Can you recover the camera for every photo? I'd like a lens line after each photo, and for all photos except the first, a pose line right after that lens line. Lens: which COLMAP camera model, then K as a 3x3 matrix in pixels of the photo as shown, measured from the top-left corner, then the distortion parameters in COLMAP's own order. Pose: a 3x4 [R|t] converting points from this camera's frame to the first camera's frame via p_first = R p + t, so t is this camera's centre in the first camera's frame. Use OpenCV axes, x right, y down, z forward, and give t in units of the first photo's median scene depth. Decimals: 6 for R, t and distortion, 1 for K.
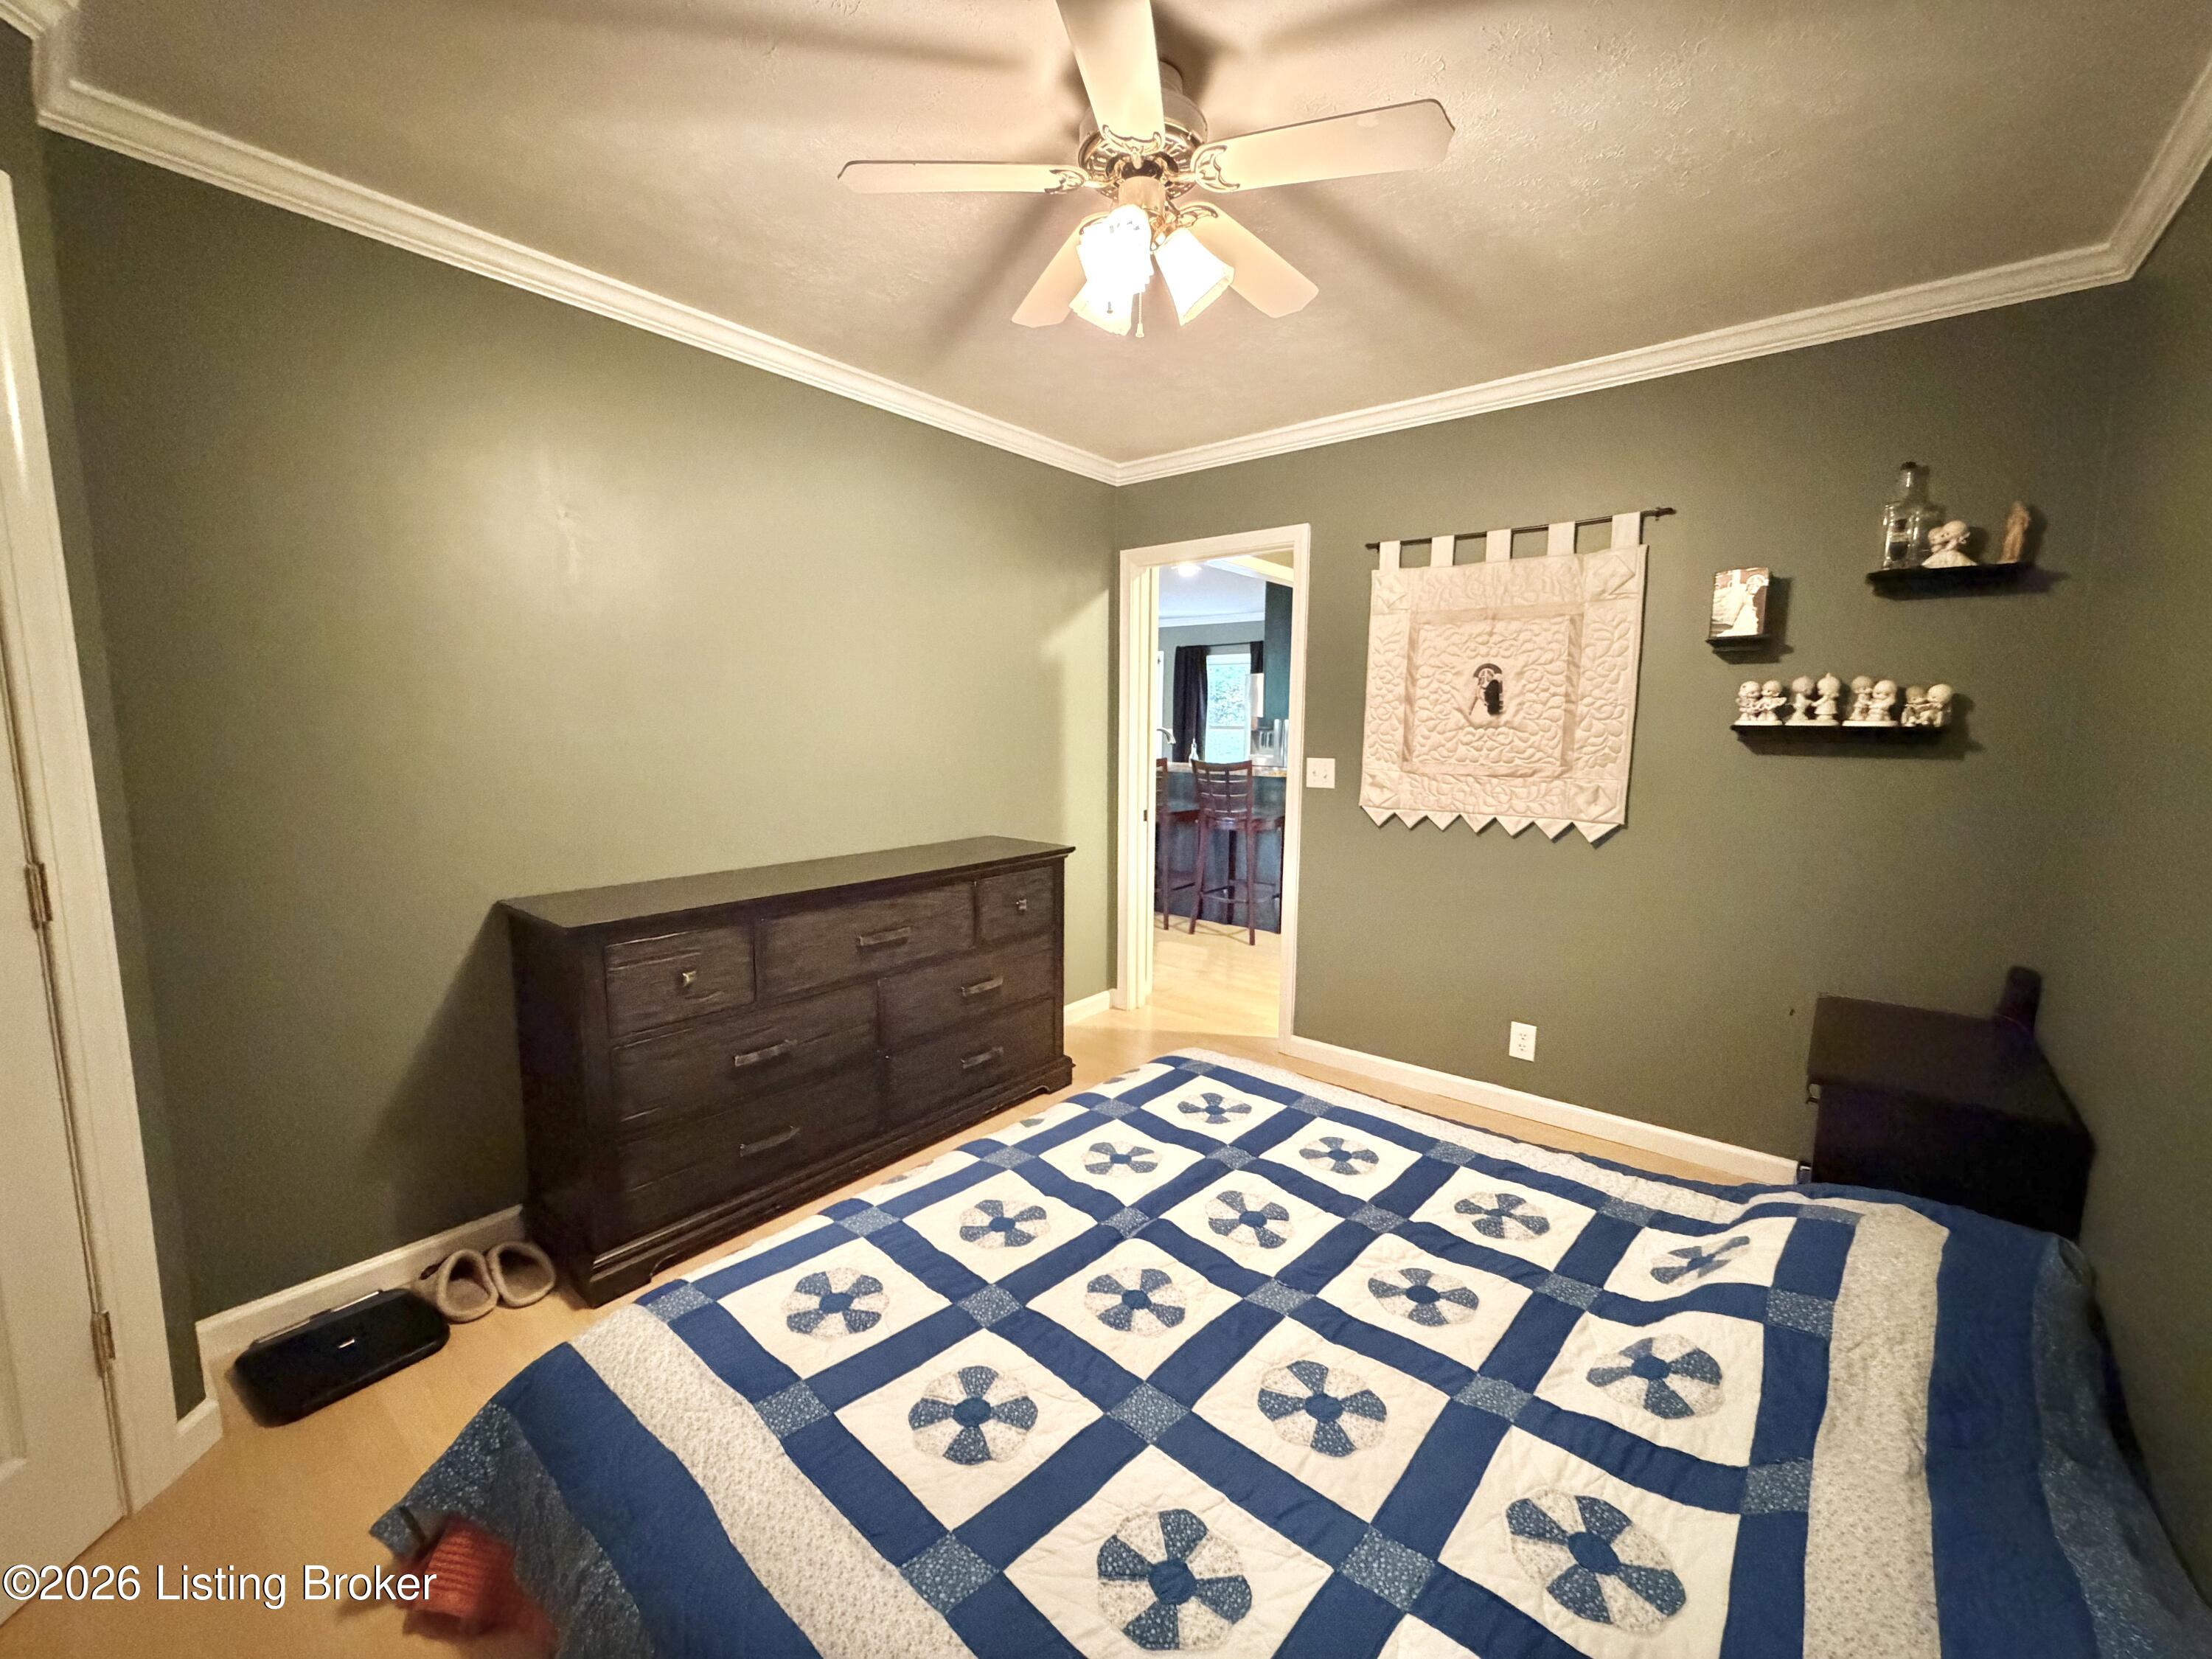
lens RADIAL K [[877.5, 0, 1100.6], [0, 877.5, 824.7], [0, 0, 1]] dist [0.000281, -0.000102]
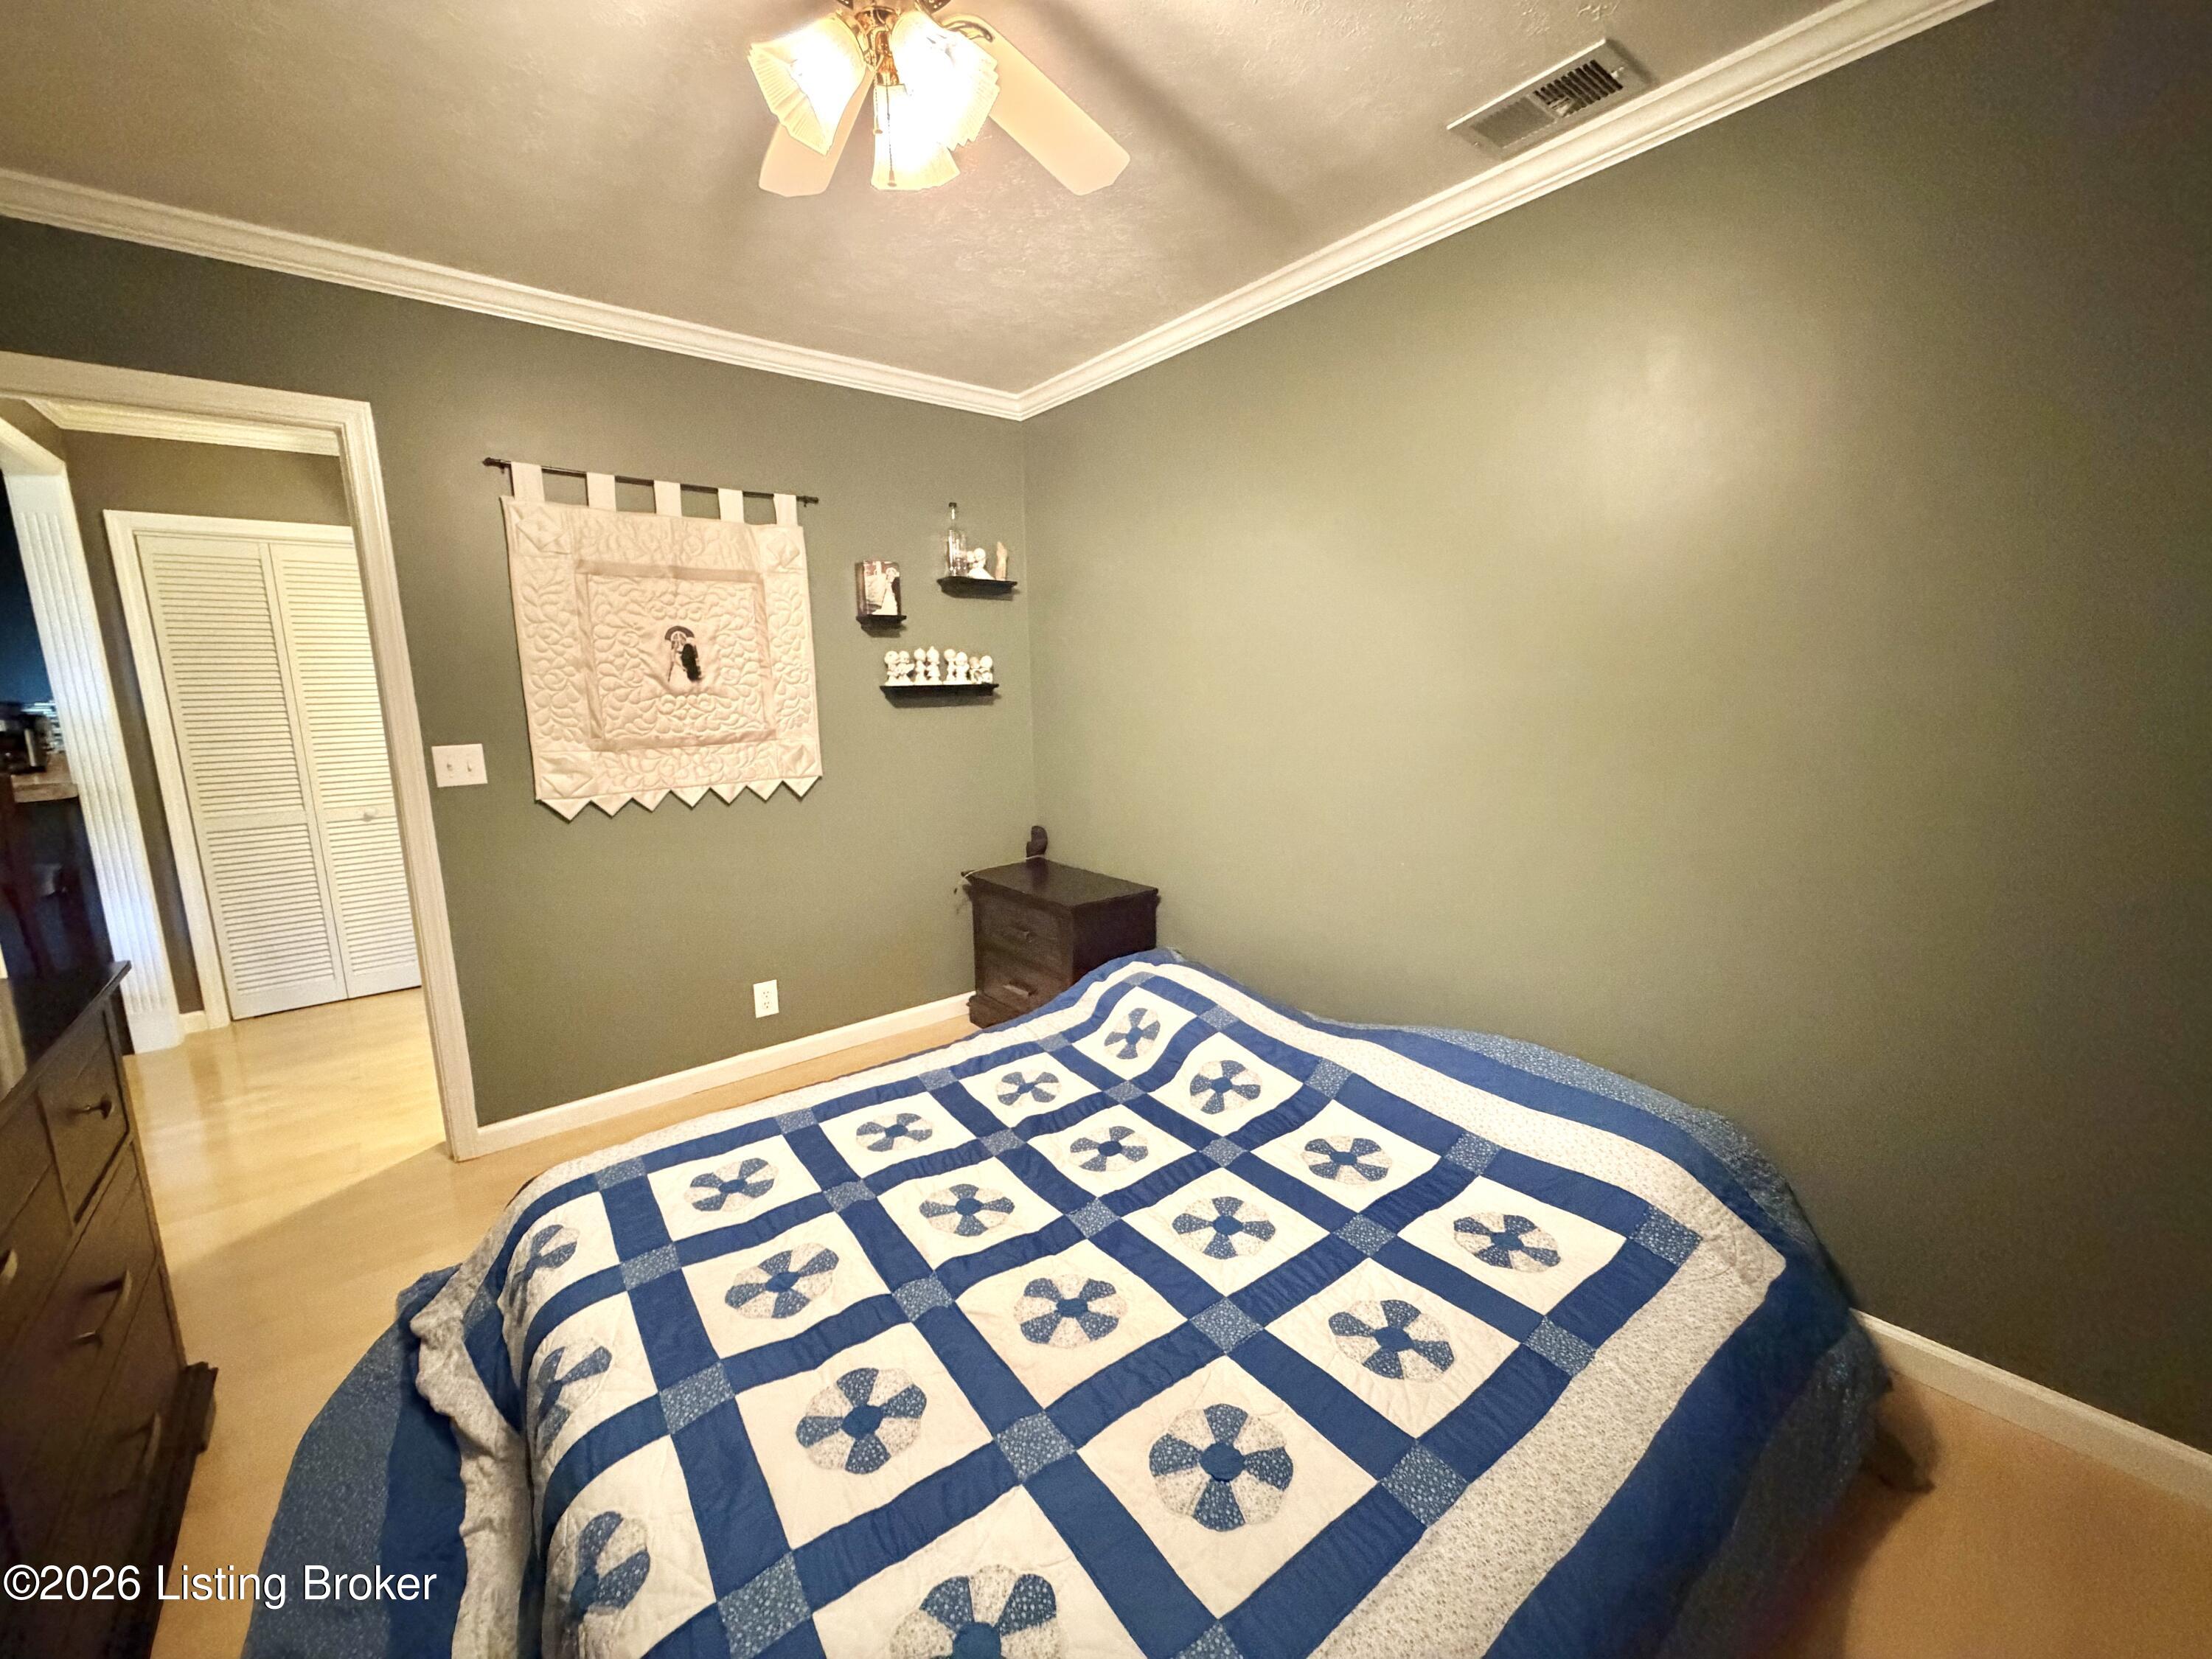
lens RADIAL K [[877.5, 0, 1100.6], [0, 877.5, 824.7], [0, 0, 1]] dist [0.000281, -0.000102]
pose [[0.200858, -0.170164, 0.964728, -0.495622], [0.138041, 0.979888, 0.144098, -0.059066], [-0.969846, 0.104229, 0.220308, 0.461065]]
